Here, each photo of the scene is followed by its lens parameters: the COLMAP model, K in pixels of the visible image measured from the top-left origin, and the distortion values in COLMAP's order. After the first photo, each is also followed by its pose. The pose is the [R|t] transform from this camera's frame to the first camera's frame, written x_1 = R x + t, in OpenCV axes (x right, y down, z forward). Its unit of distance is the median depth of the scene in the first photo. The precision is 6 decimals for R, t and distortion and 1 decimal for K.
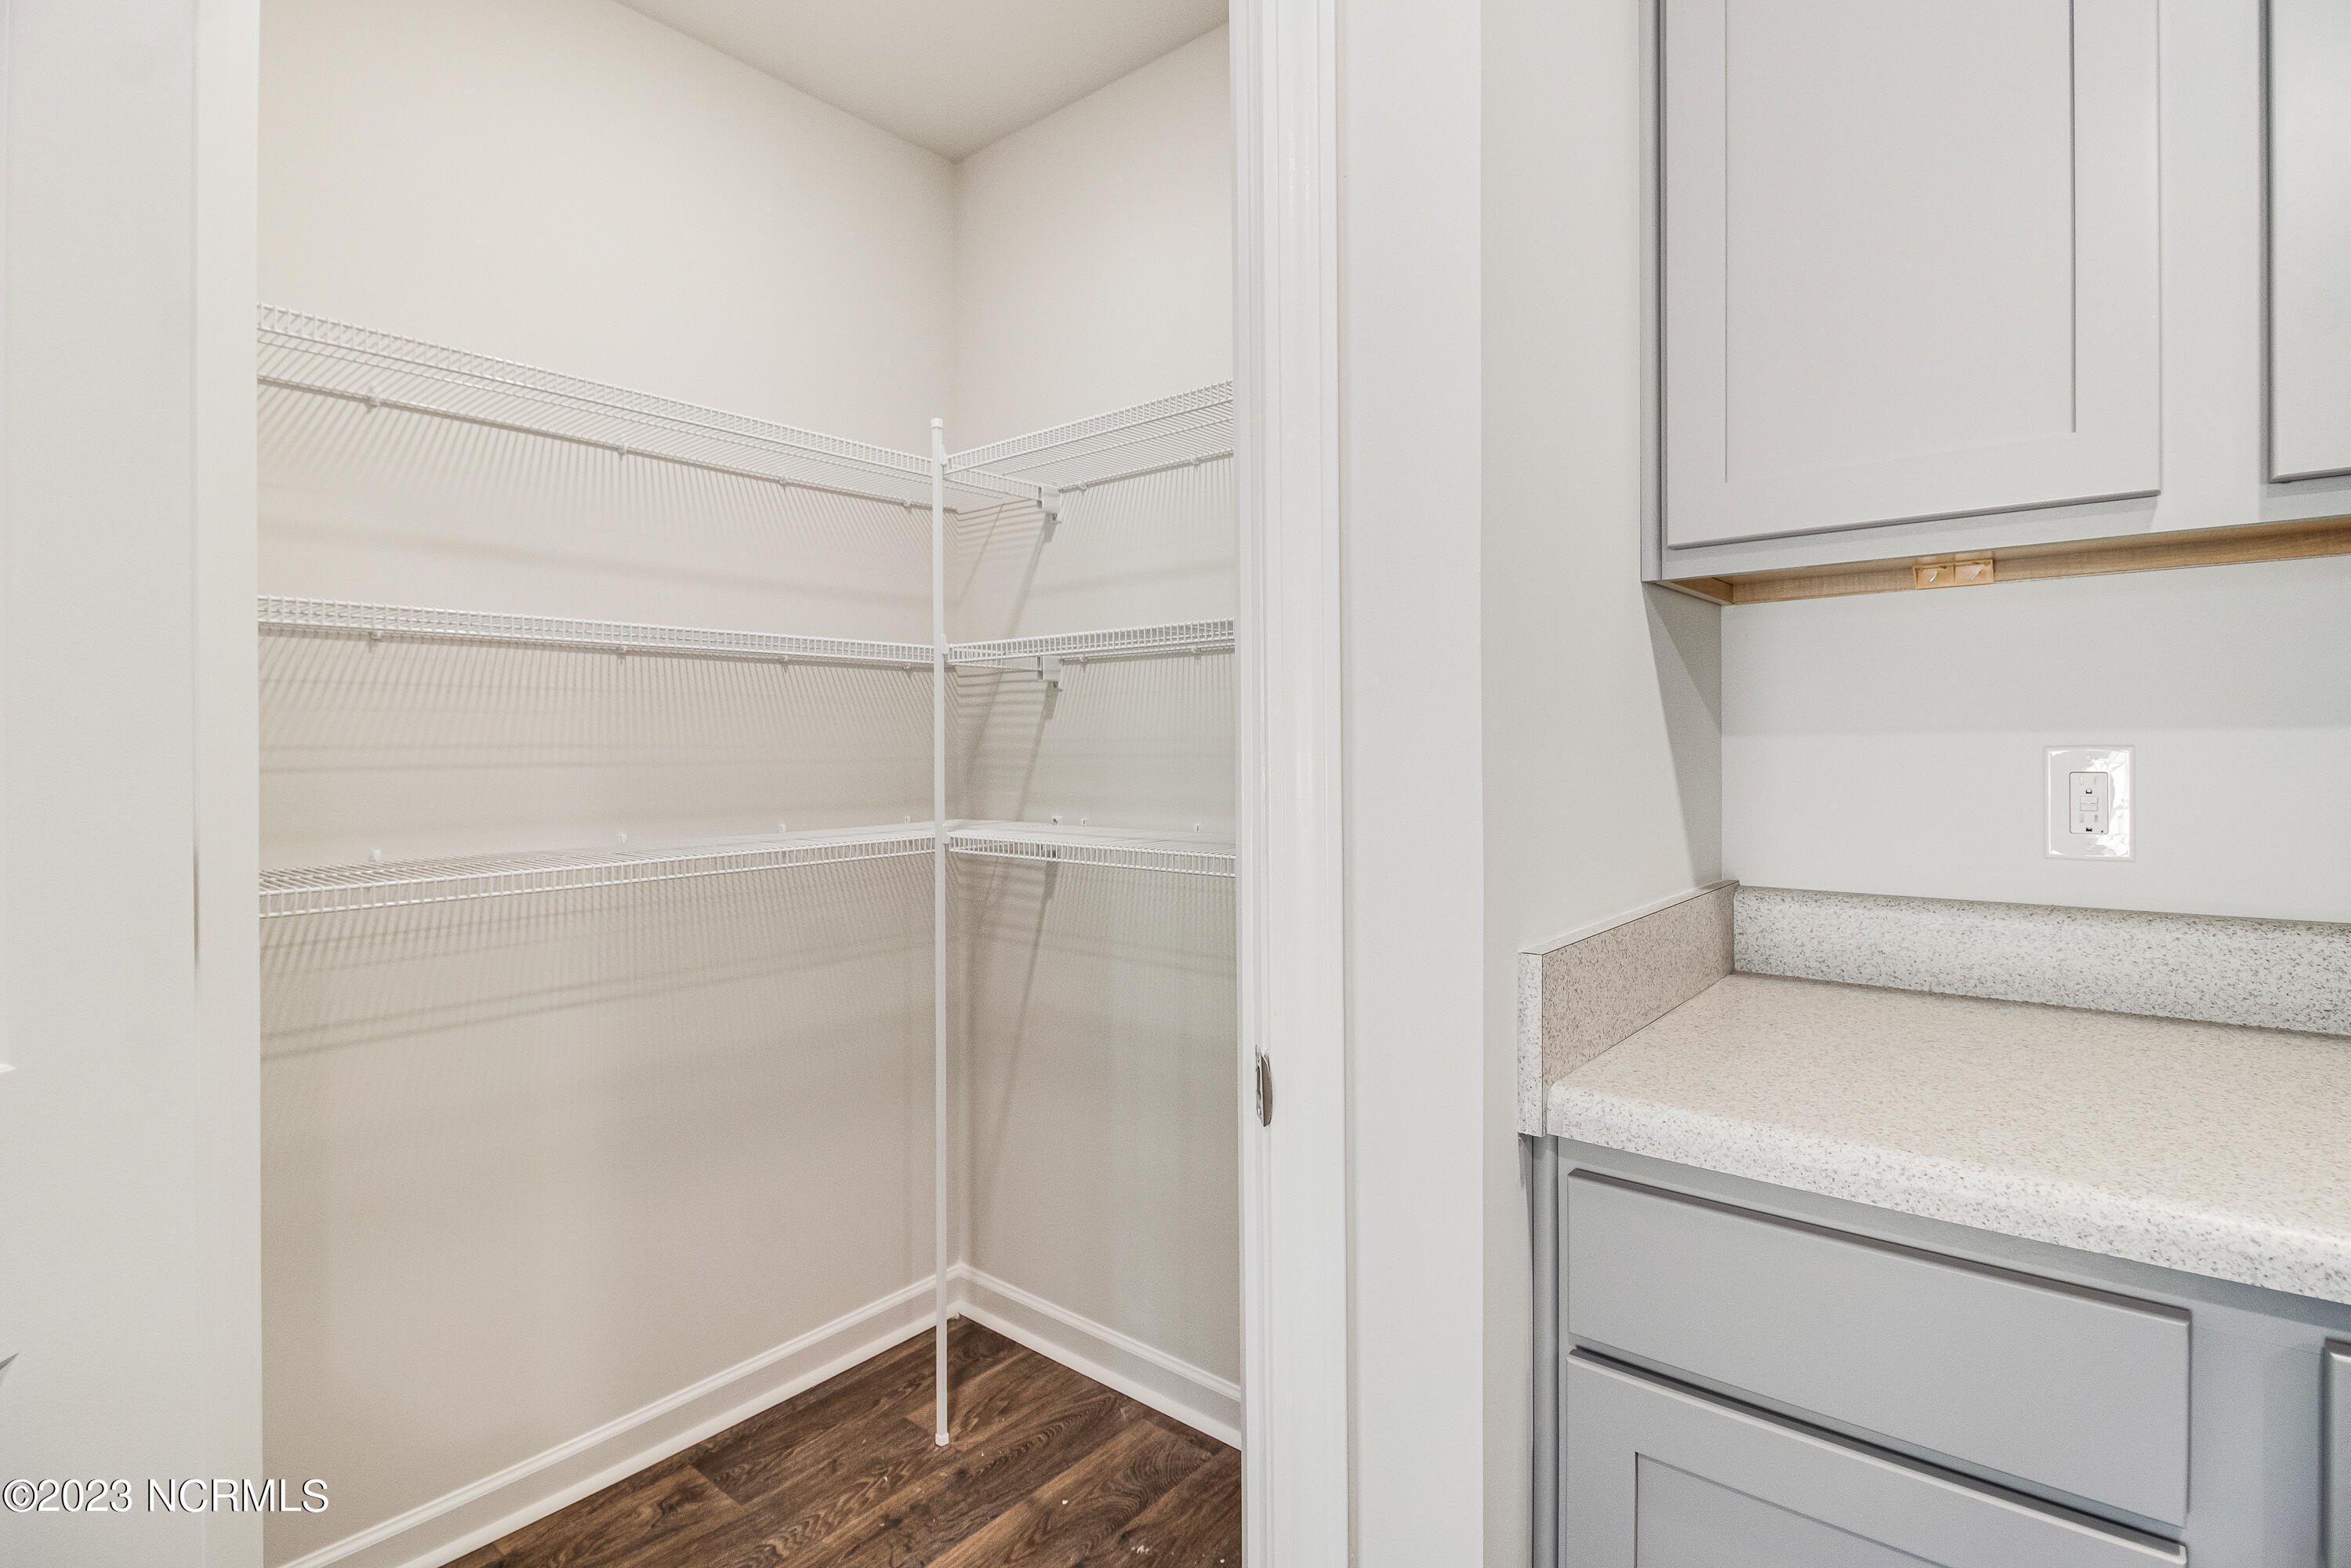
lens RADIAL K [[1149.8, 0, 1211.5], [0, 1149.8, 717.6], [0, 0, 1]] dist [0.002779, -0.001224]
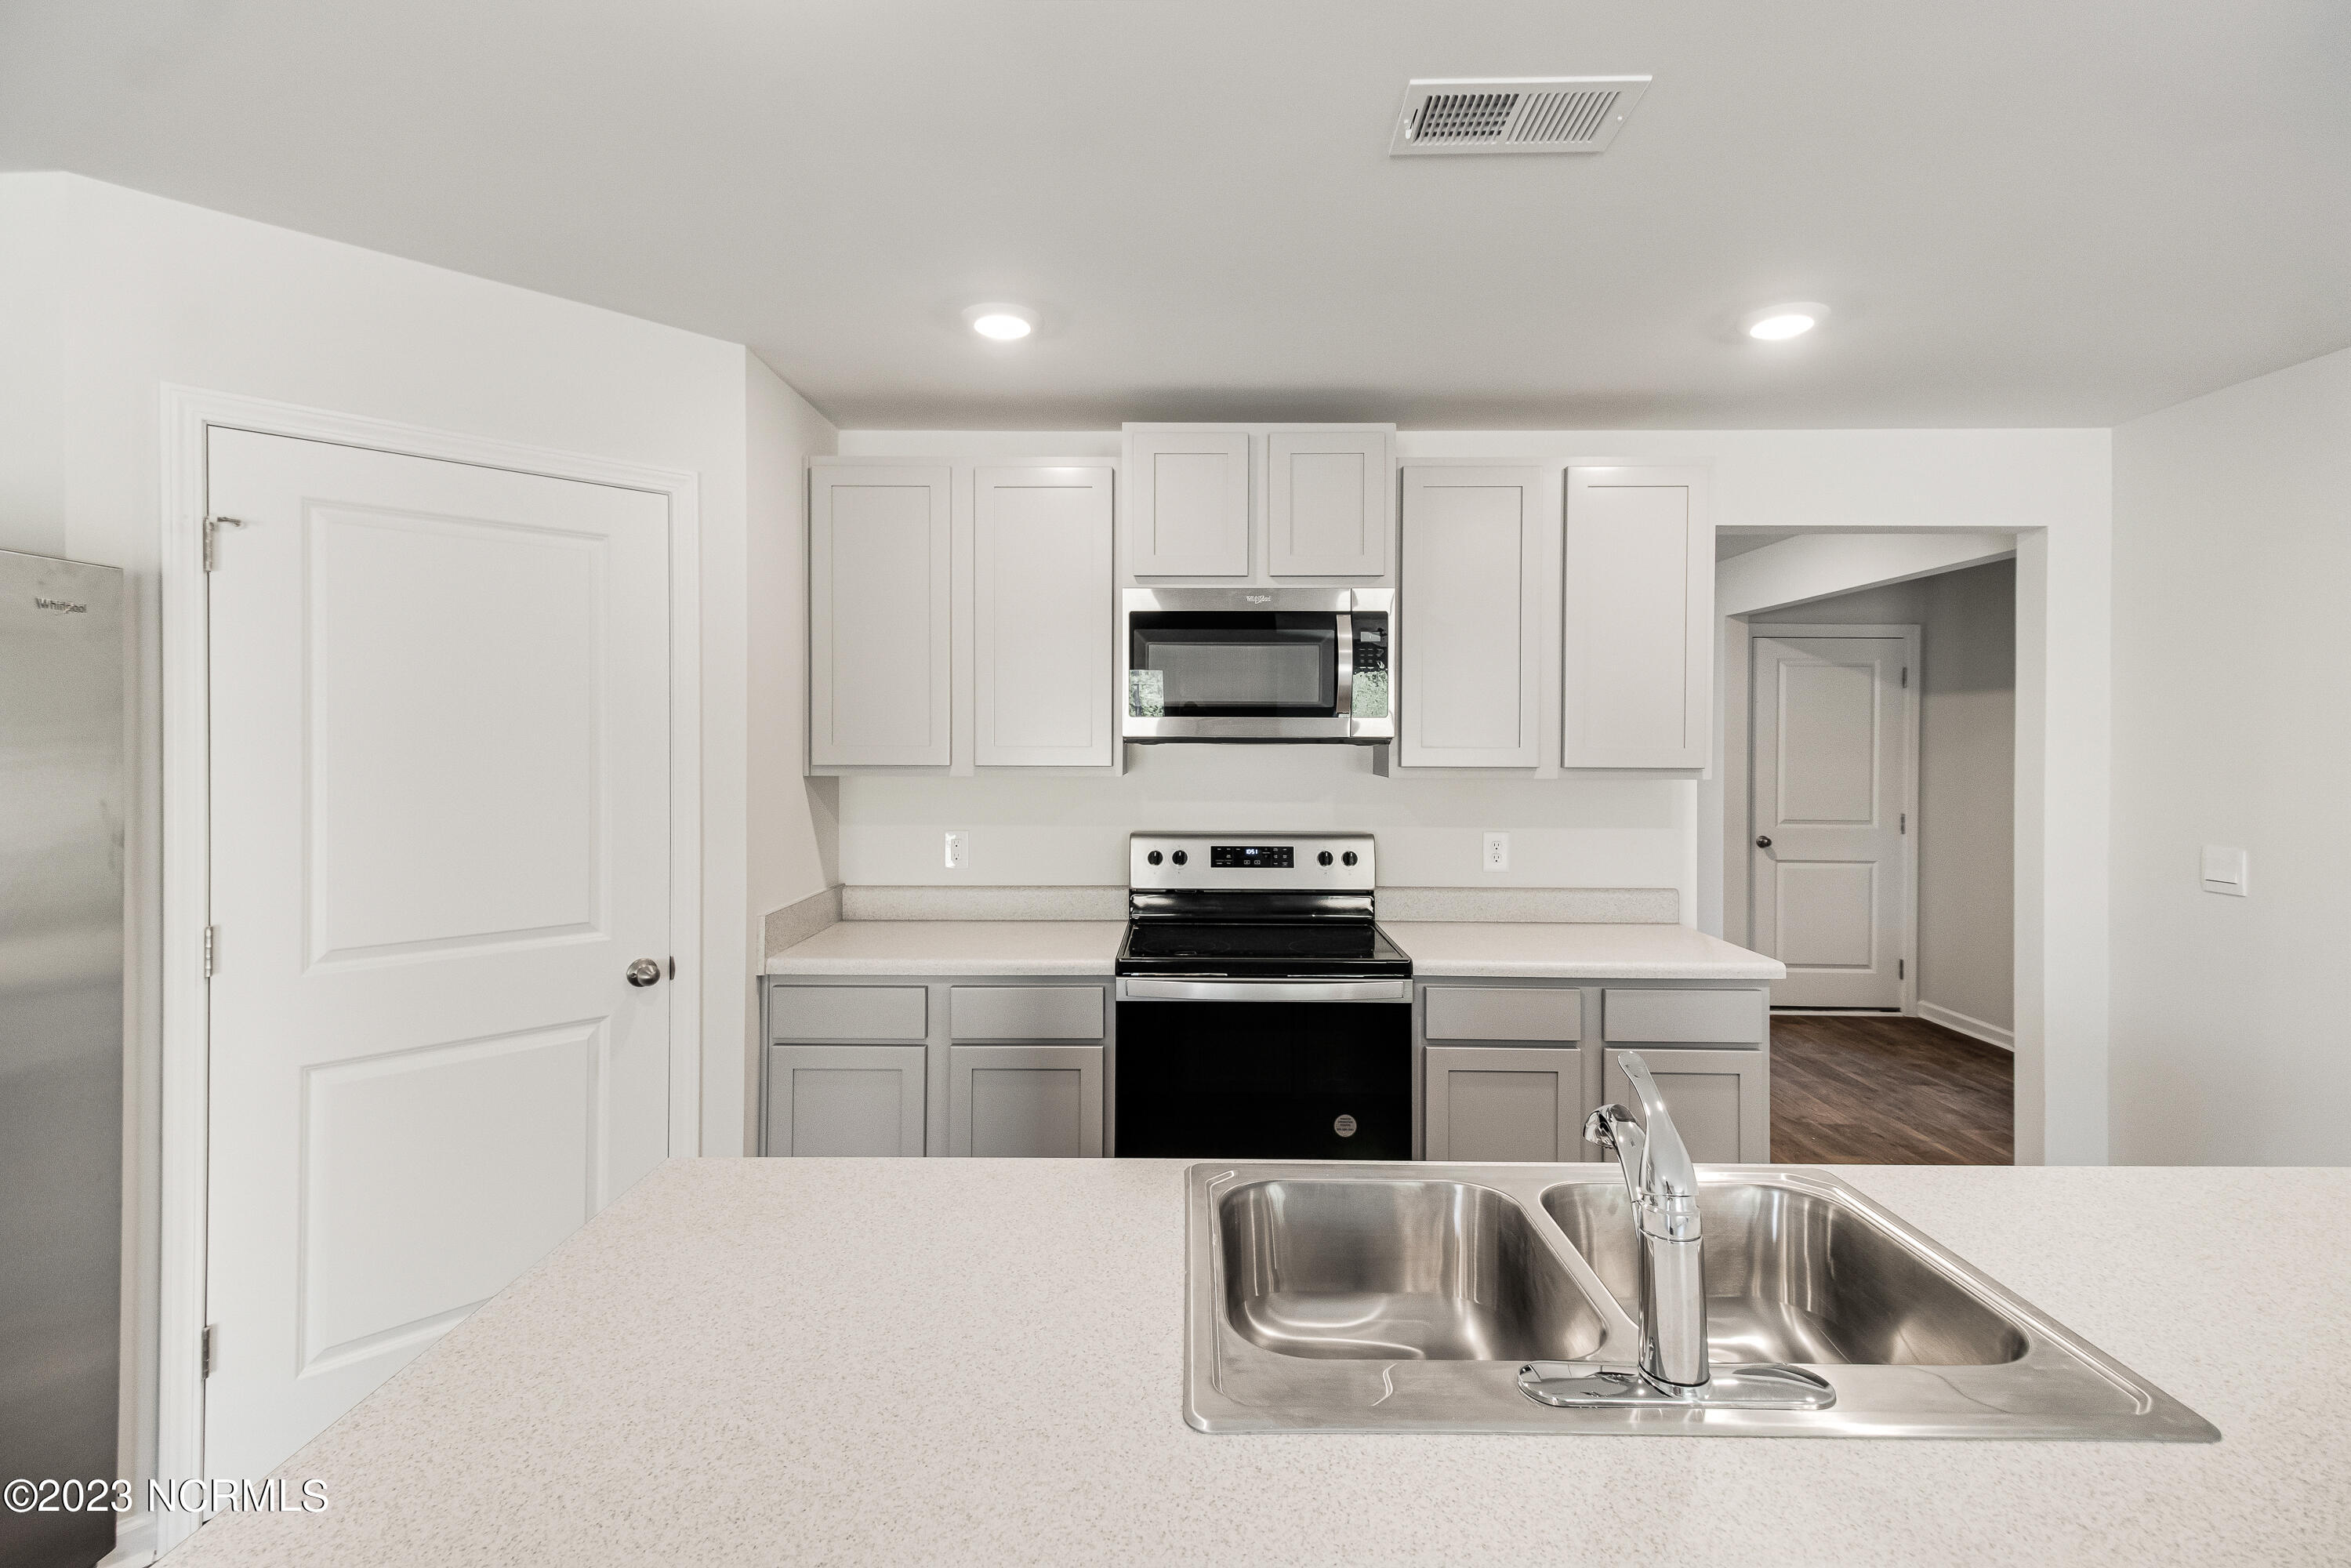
lens RADIAL K [[1088.4, 0, 1188.0], [0, 1088.4, 746.5], [0, 0, 1]] dist [0.002811, -0.004567]
pose [[0.788325, 0.001127, 0.615258, -0.487516], [-0.020247, 0.999504, 0.024110, -0.272872], [-0.614926, -0.031463, 0.787957, -1.571375]]
